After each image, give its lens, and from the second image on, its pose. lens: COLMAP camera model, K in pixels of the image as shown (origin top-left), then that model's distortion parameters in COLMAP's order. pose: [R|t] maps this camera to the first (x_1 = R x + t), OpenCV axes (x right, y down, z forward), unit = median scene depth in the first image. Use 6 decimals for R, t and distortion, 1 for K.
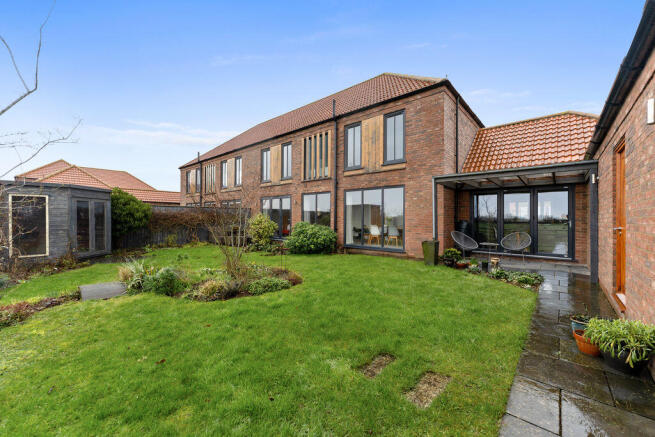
lens RADIAL K [[264.9, 0, 326.8], [0, 264.9, 218.9], [0, 0, 1]] dist [-0.000086, 0.000236]
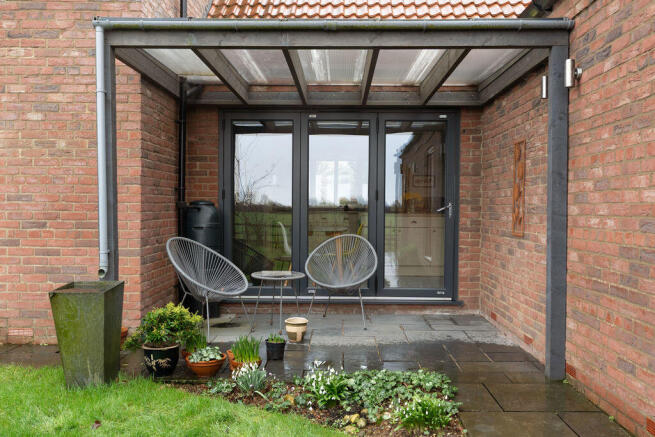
lens RADIAL K [[584.3, 0, 327.4], [0, 584.3, 216.9], [0, 0, 1]] dist [0.001873, -0.004544]
pose [[0.754198, -0.011772, 0.656542, 0.199862], [-0.001158, 0.999814, 0.019258, 0.011084], [-0.656646, -0.015285, 0.754044, 0.439359]]
